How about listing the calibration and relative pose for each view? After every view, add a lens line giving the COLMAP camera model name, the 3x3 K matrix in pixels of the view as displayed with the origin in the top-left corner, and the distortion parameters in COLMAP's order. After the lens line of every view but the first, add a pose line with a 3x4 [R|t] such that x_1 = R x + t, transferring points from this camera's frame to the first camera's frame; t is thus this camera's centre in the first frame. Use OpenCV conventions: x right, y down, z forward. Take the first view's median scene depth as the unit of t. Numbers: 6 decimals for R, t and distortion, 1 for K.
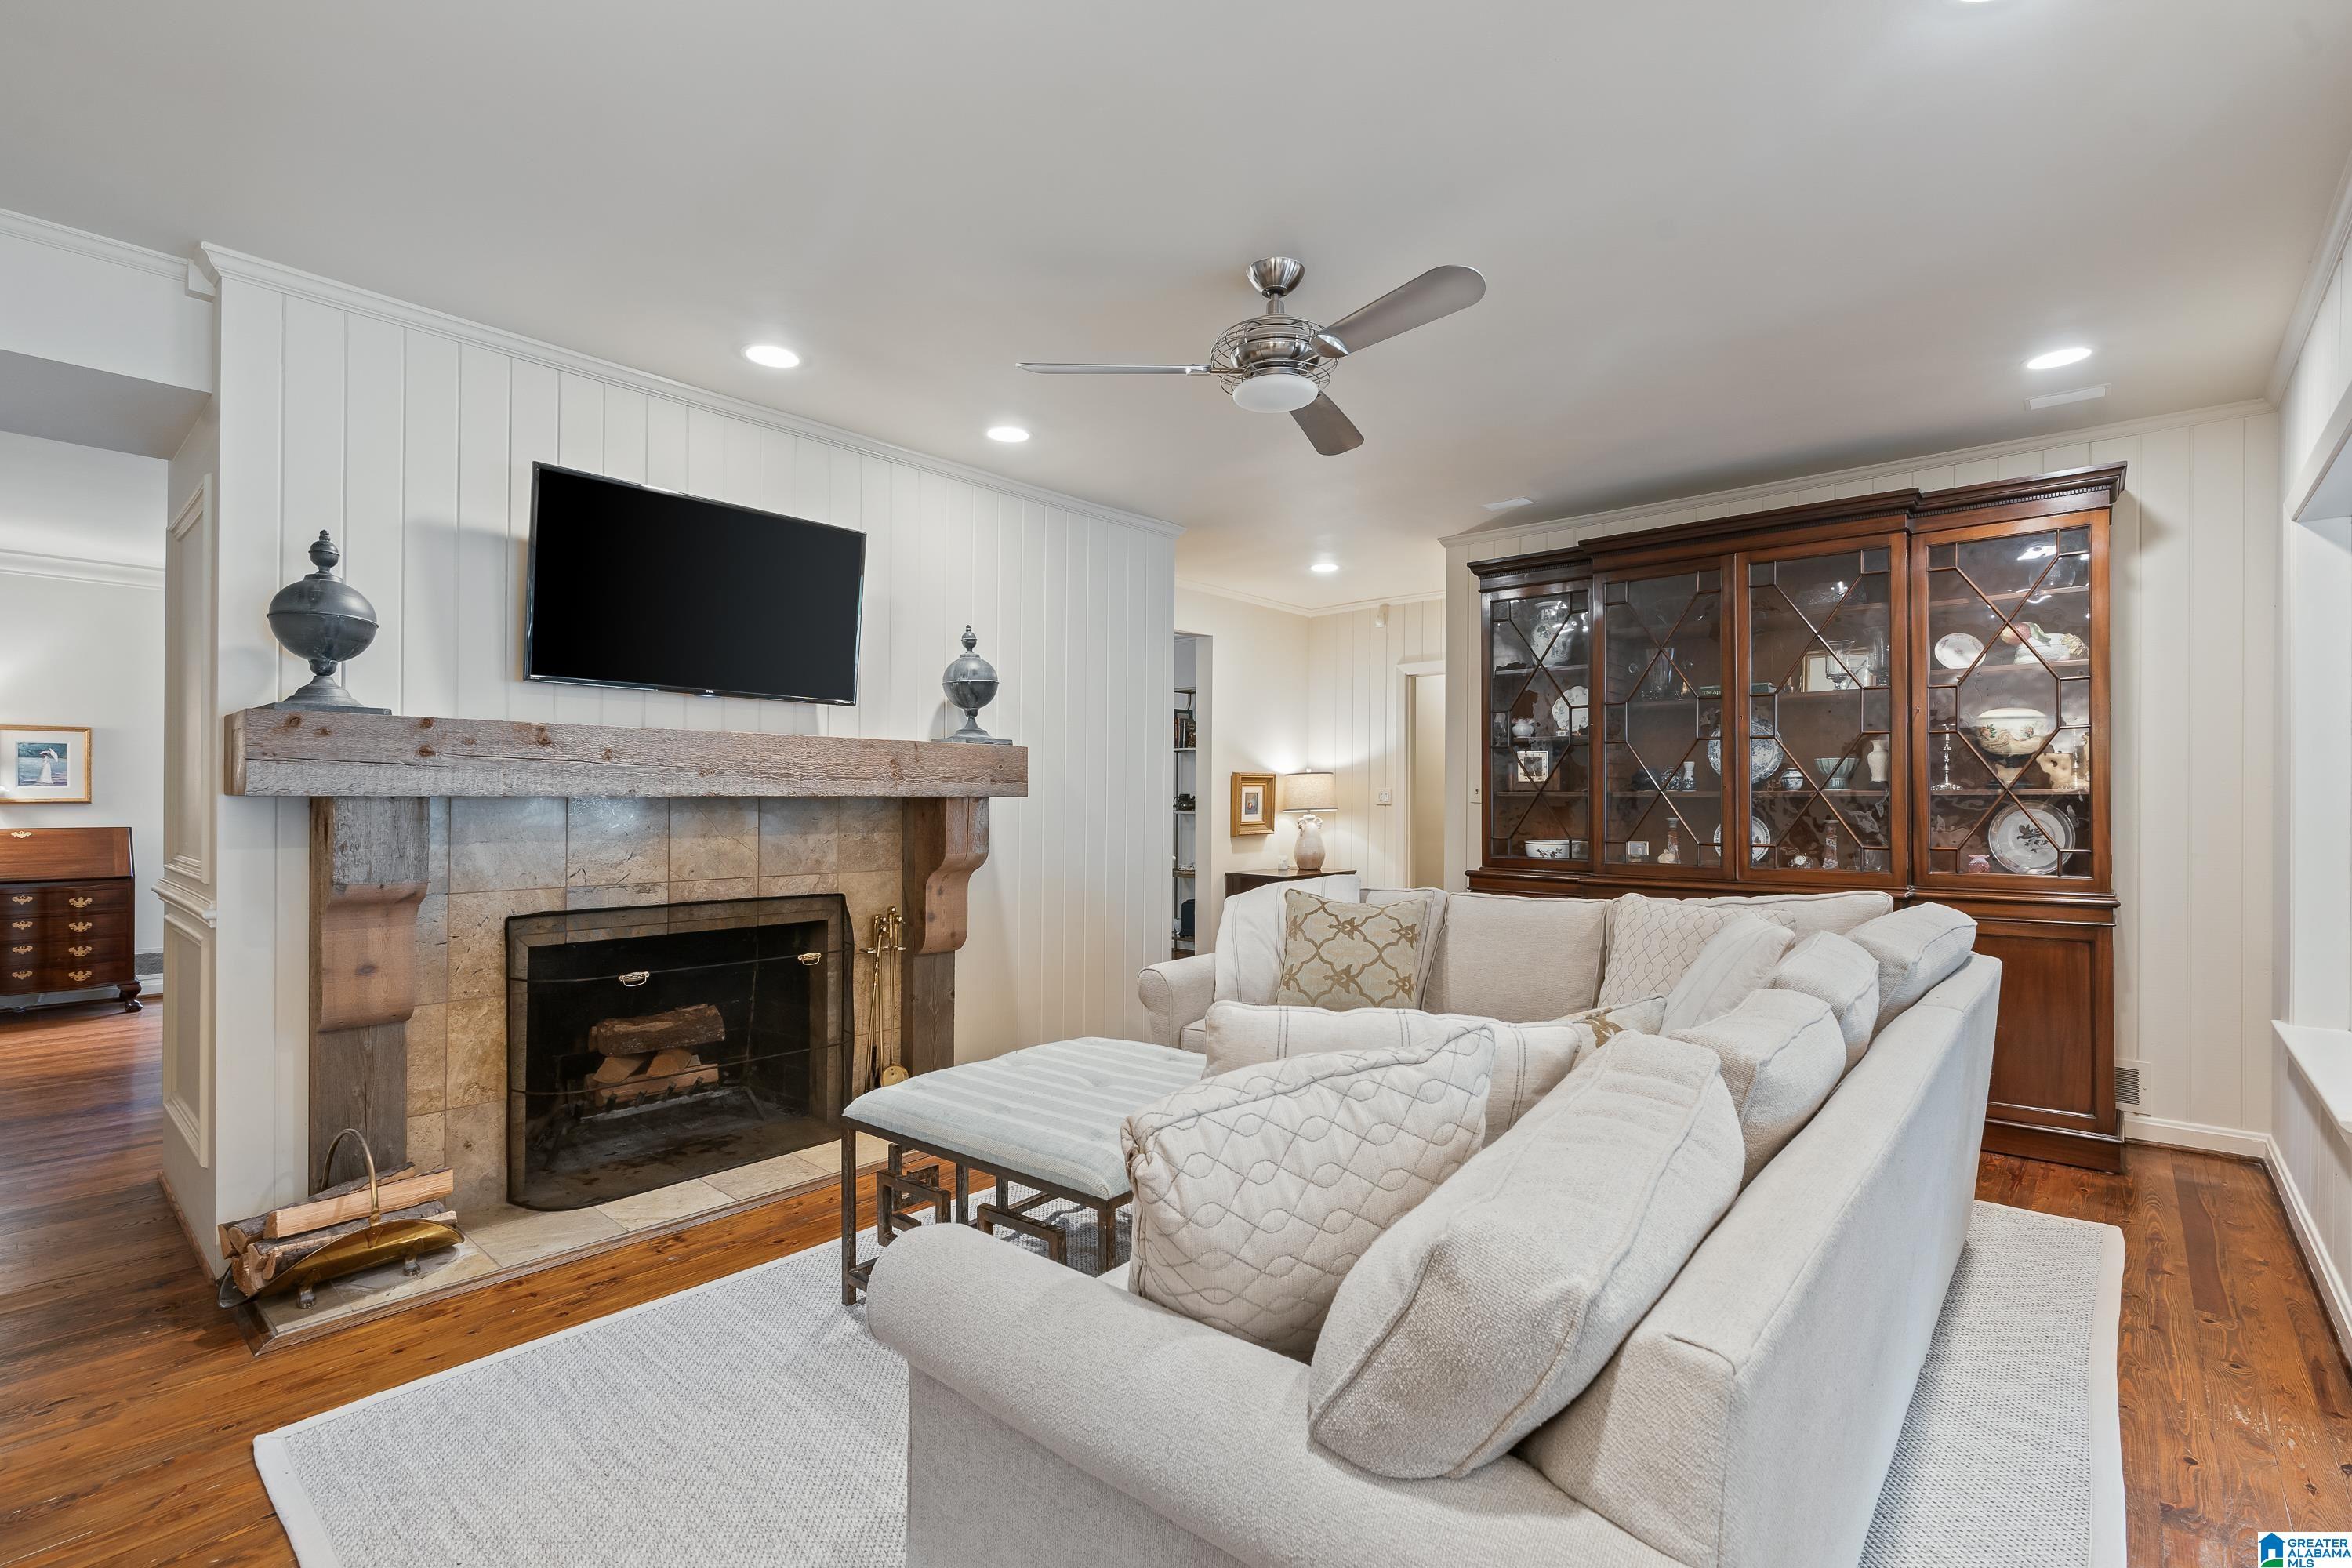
lens RADIAL K [[1072.4, 0, 1167.8], [0, 1072.4, 800.0], [0, 0, 1]] dist [-0.000145, 0.000270]
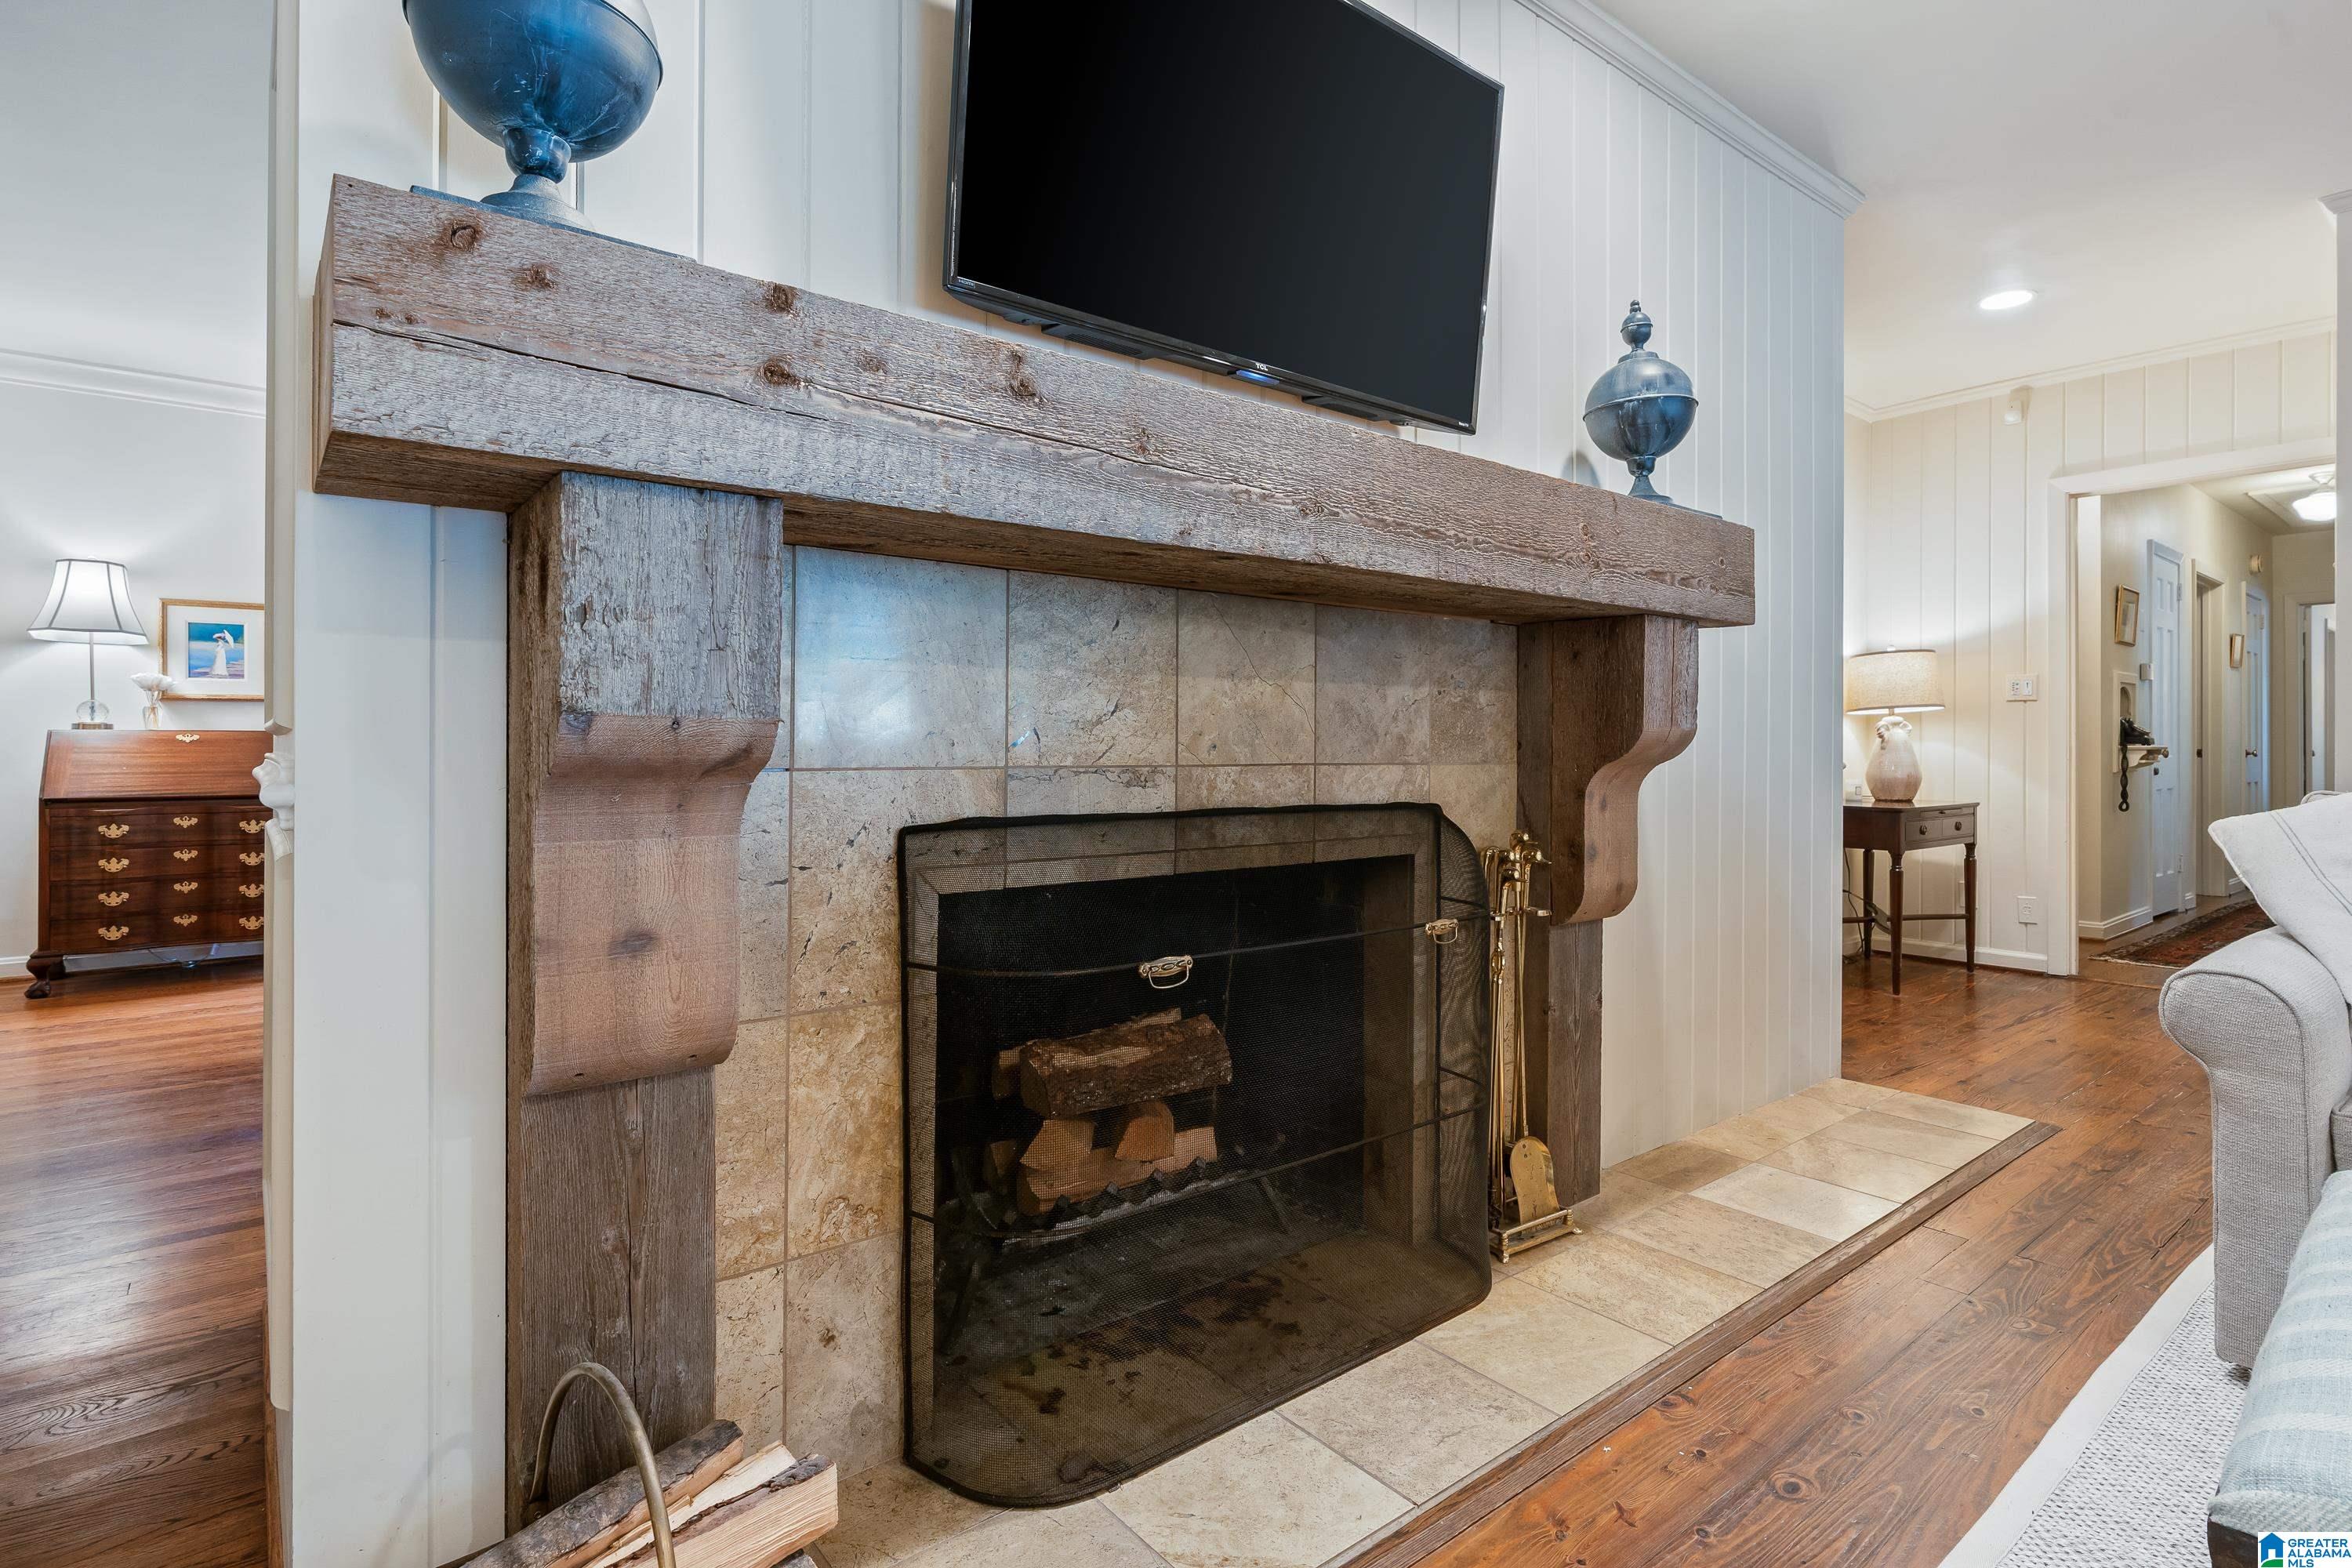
lens RADIAL K [[1161.0, 0, 1171.0], [0, 1161.0, 748.2], [0, 0, 1]] dist [-0.001639, 0.000653]
pose [[0.986077, -0.001762, -0.166279, -0.392702], [0.001495, 0.999997, -0.001731, 0.071376], [0.166282, 0.001458, 0.986077, 0.498769]]
